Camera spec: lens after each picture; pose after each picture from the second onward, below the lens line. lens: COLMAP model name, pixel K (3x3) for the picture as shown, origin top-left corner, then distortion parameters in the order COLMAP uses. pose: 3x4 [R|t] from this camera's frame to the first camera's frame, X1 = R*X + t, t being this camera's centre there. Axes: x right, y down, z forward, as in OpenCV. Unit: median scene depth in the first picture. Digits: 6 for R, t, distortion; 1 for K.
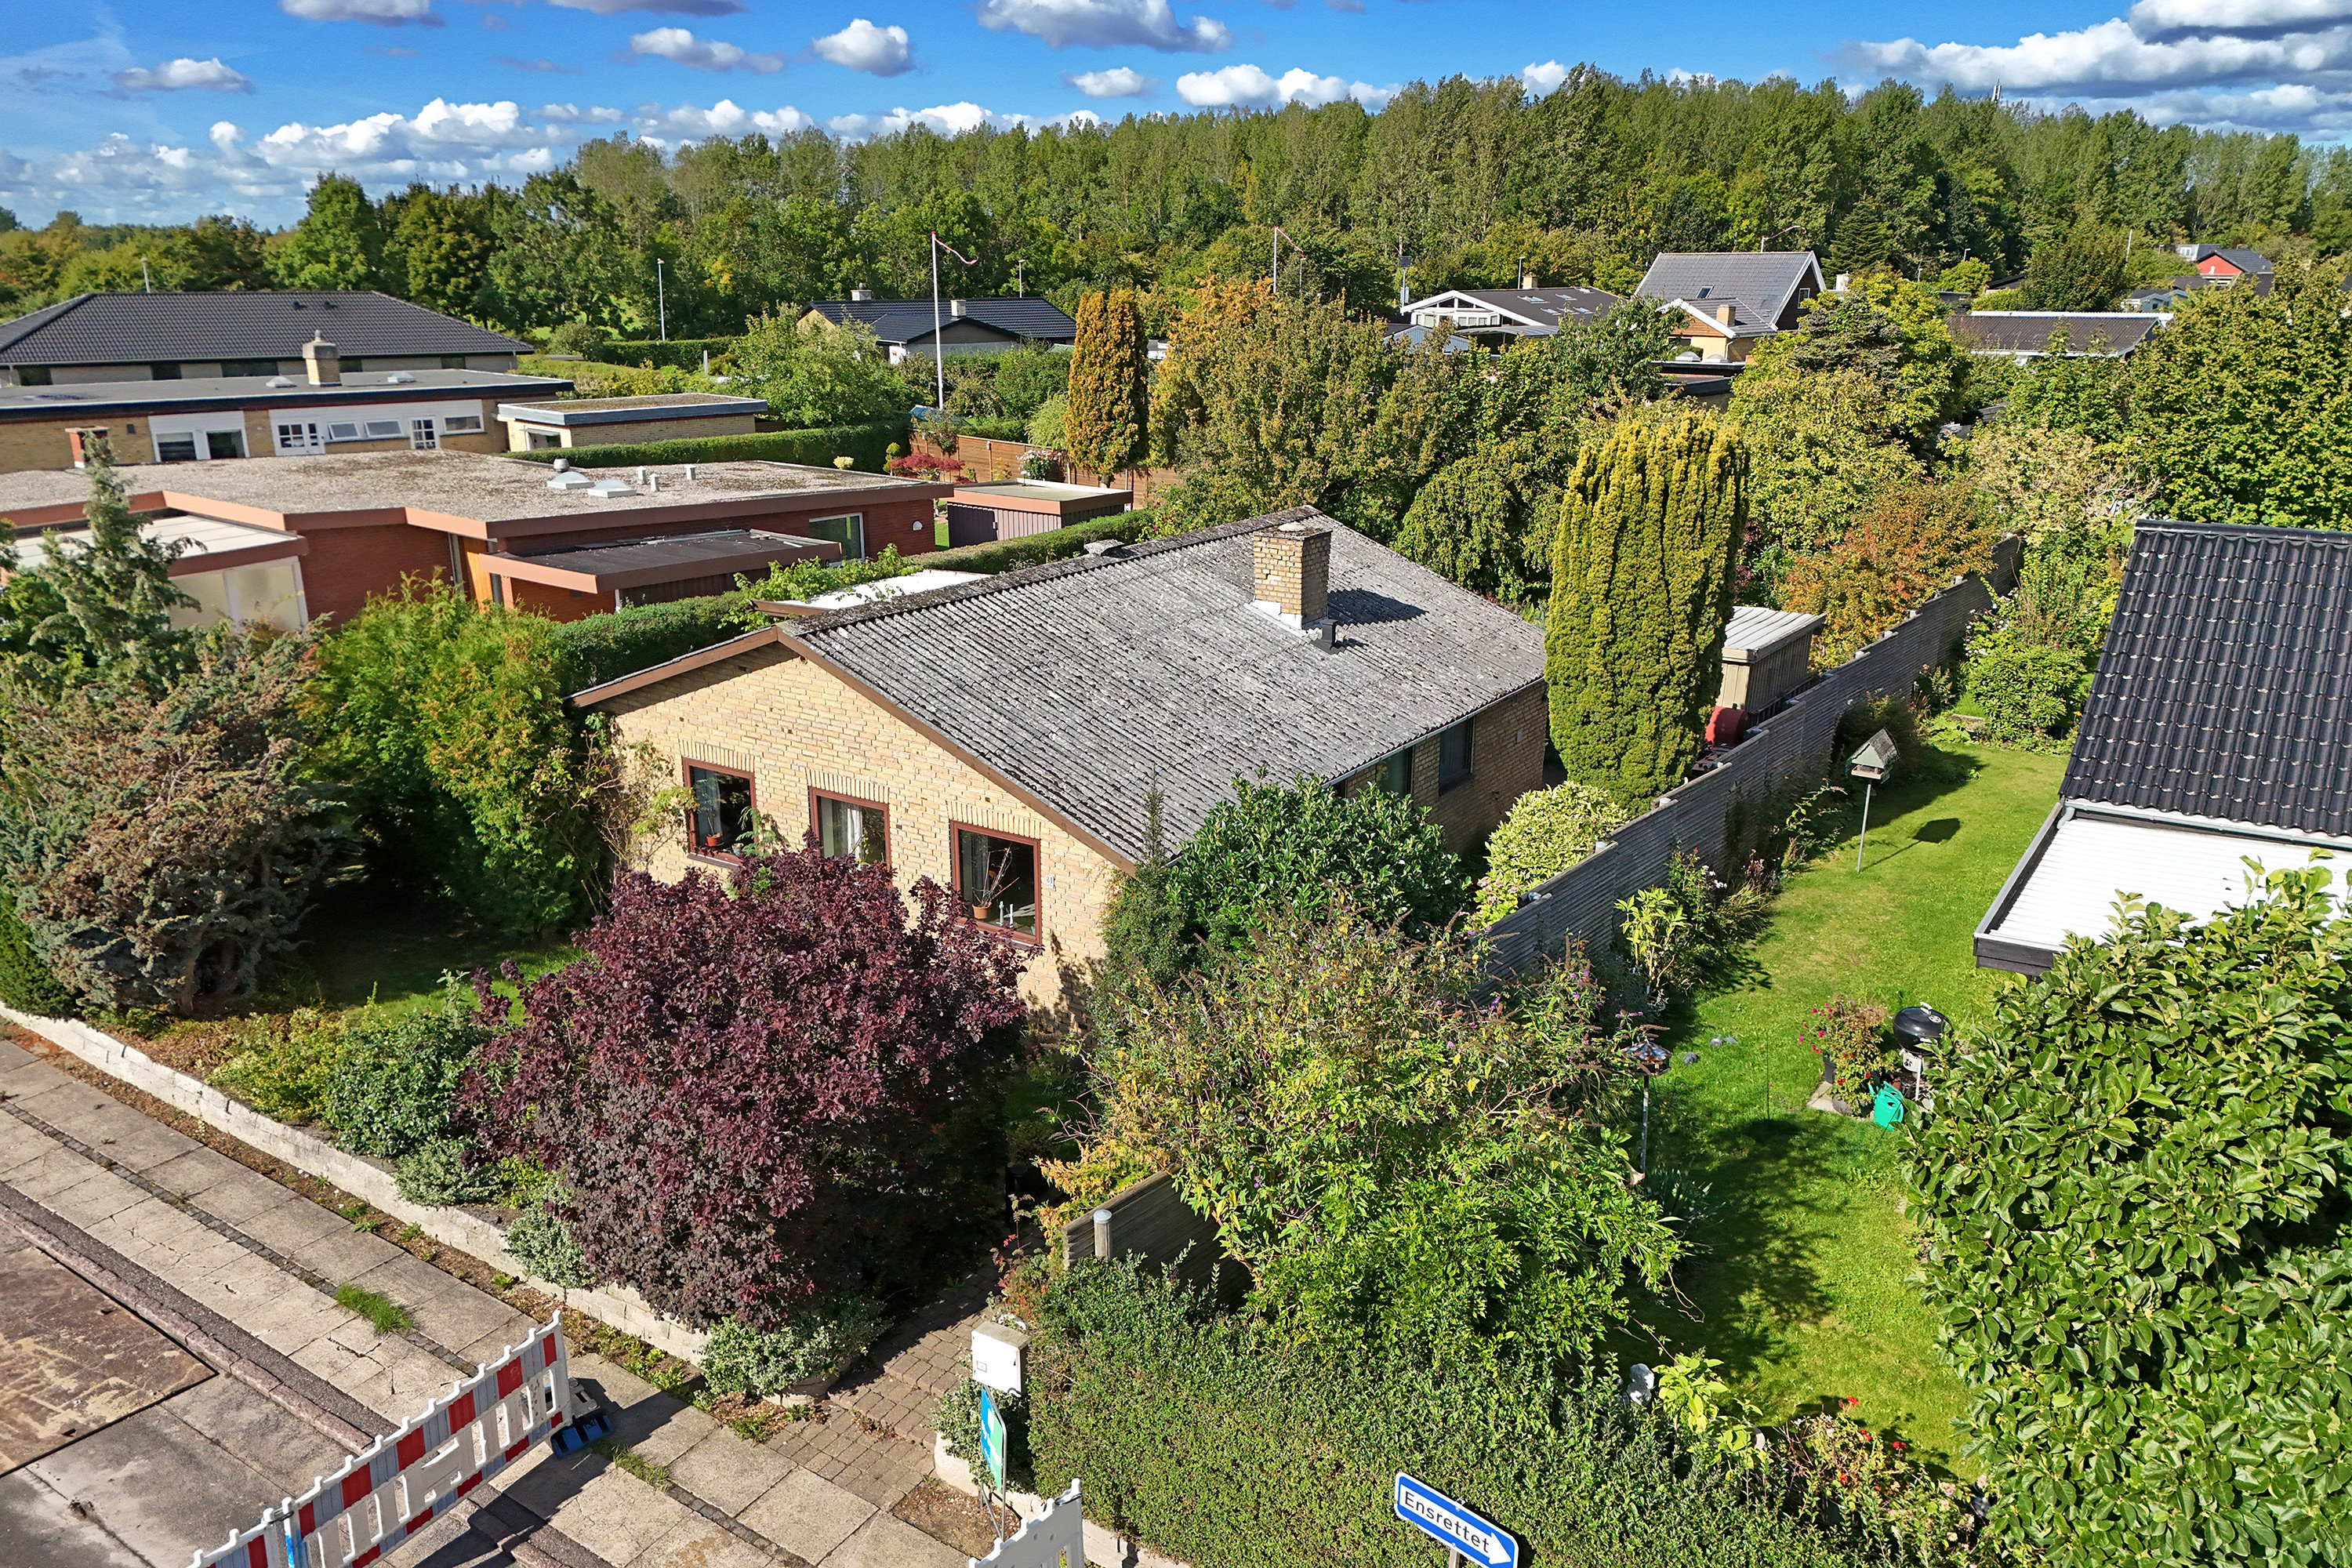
lens RADIAL K [[1724.9, 0, 1172.3], [0, 1724.9, 780.2], [0, 0, 1]] dist [0.060907, -0.045631]
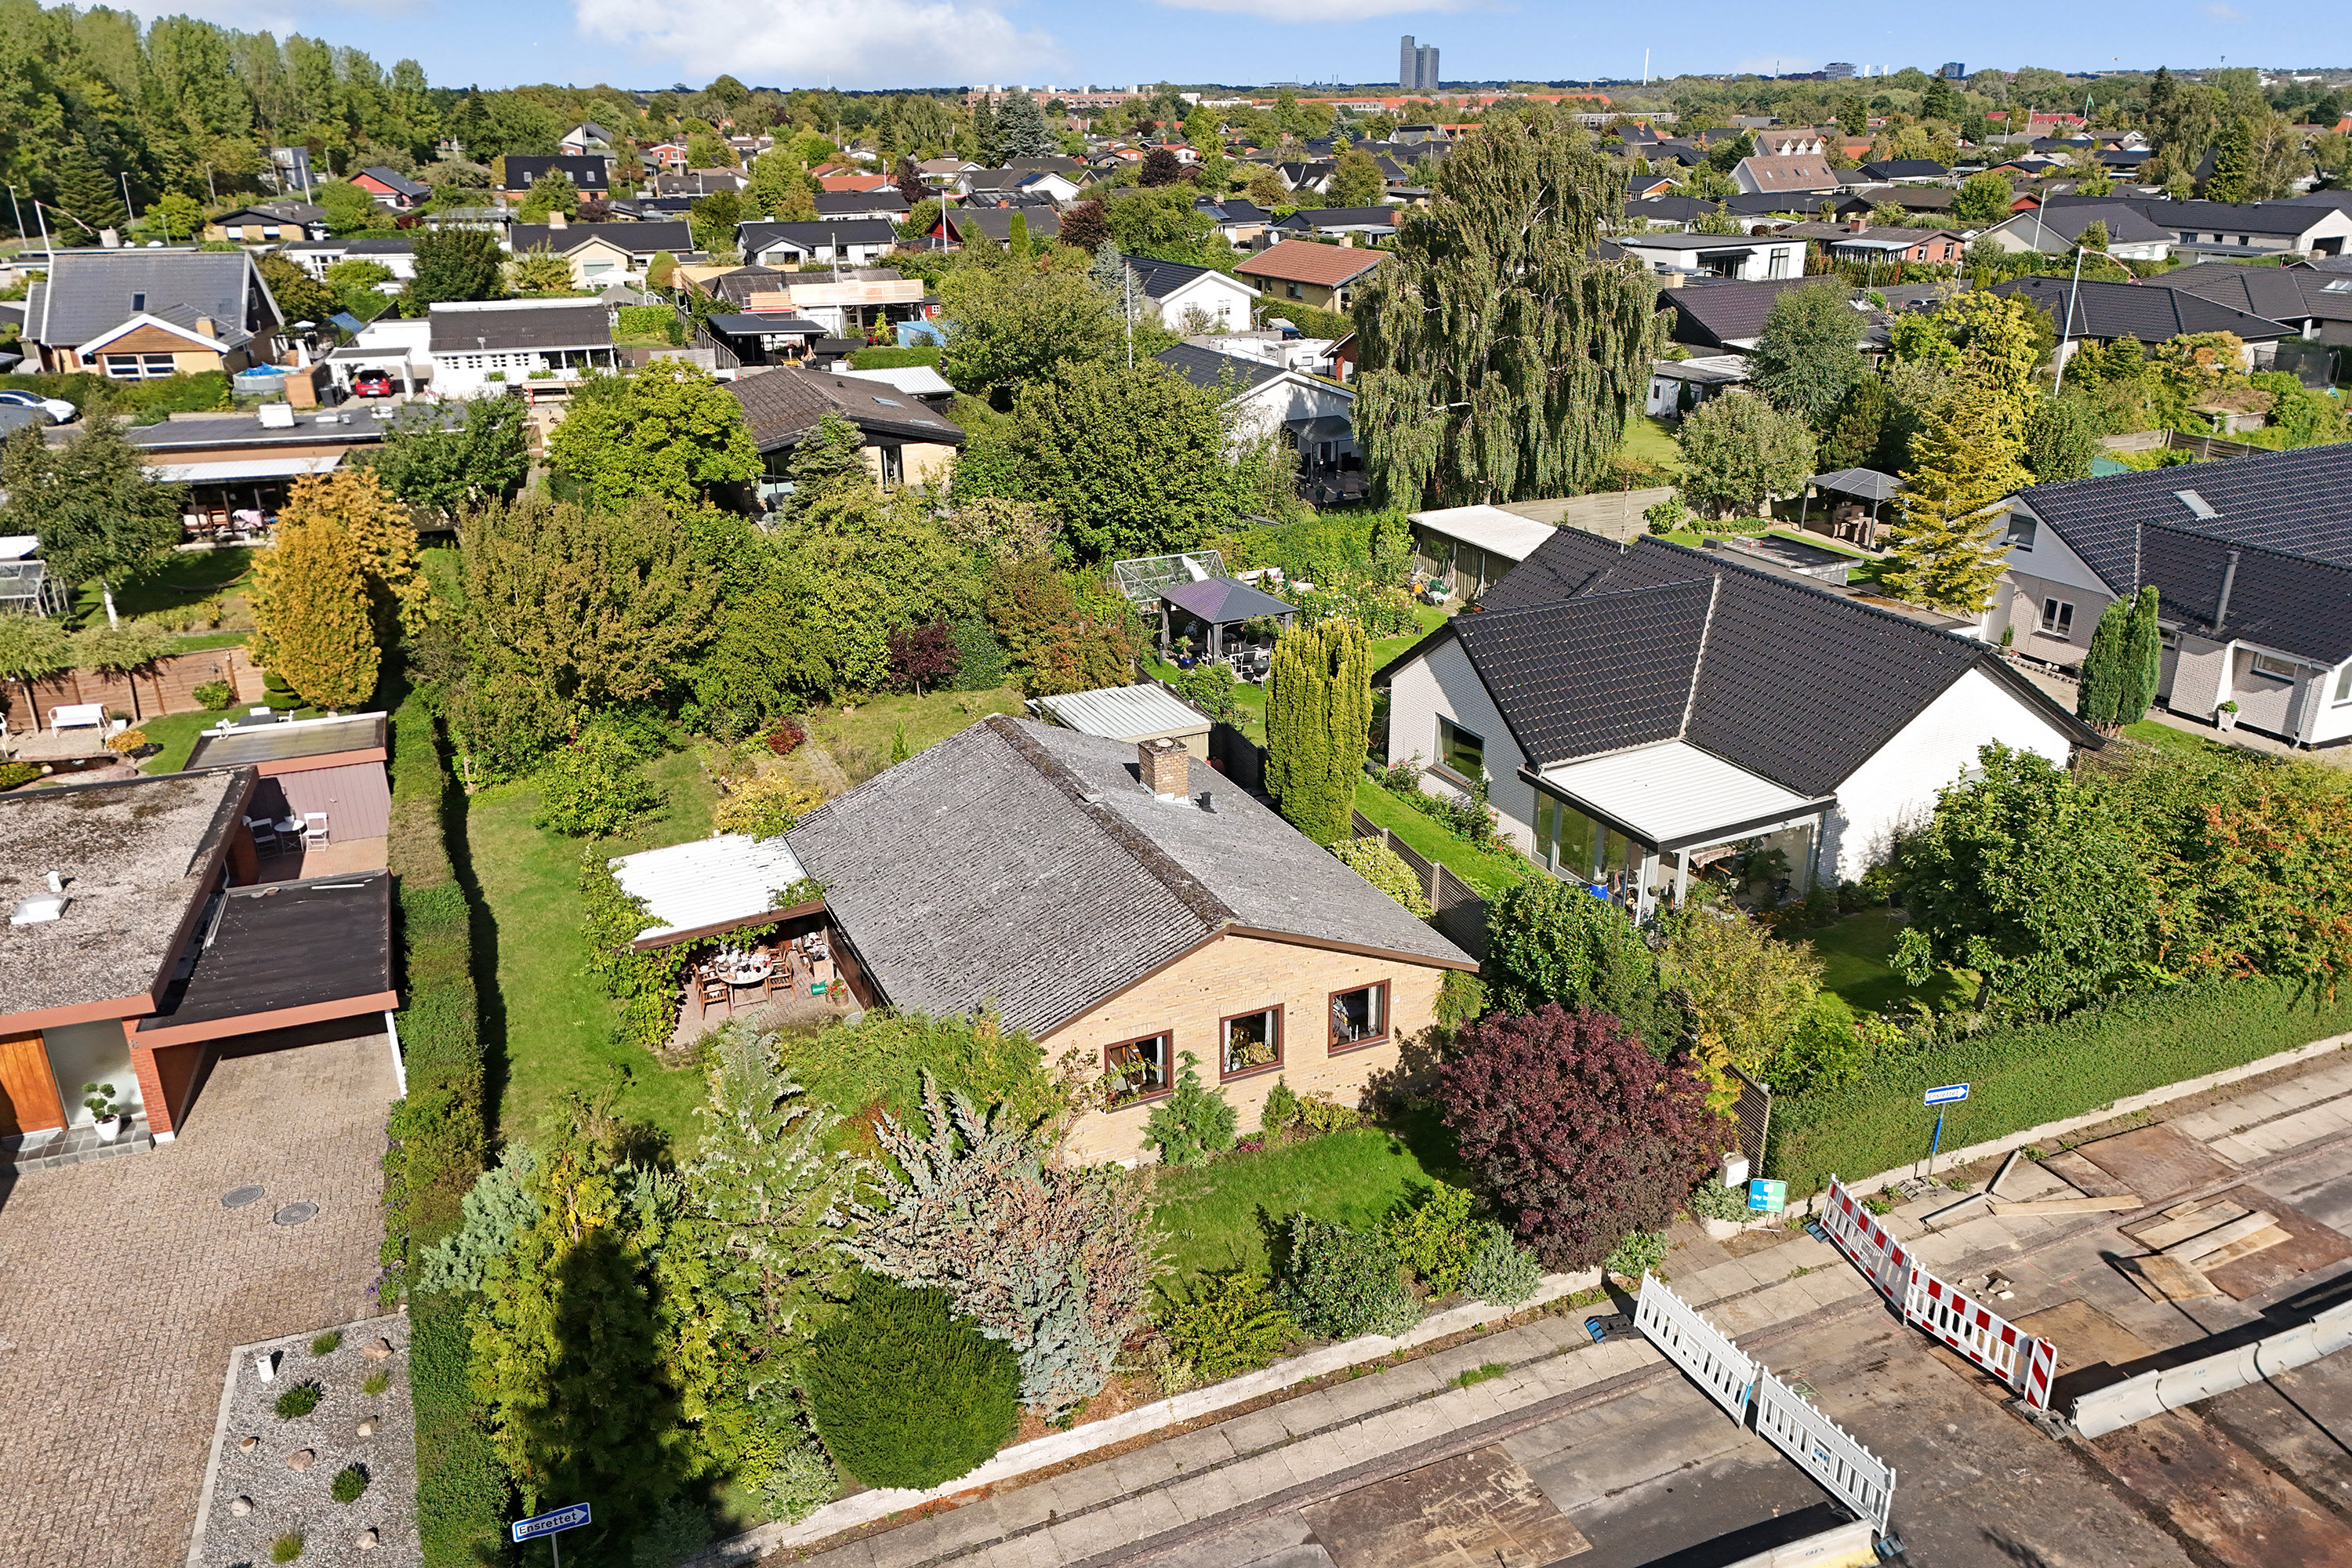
lens RADIAL K [[1724.9, 0, 1172.3], [0, 1724.9, 780.2], [0, 0, 1]] dist [0.060907, -0.045631]
pose [[0.517078, -0.318149, 0.794614, -1.472479], [0.256627, 0.943271, 0.210674, -0.561396], [-0.816562, 0.094984, 0.569390, 0.190042]]
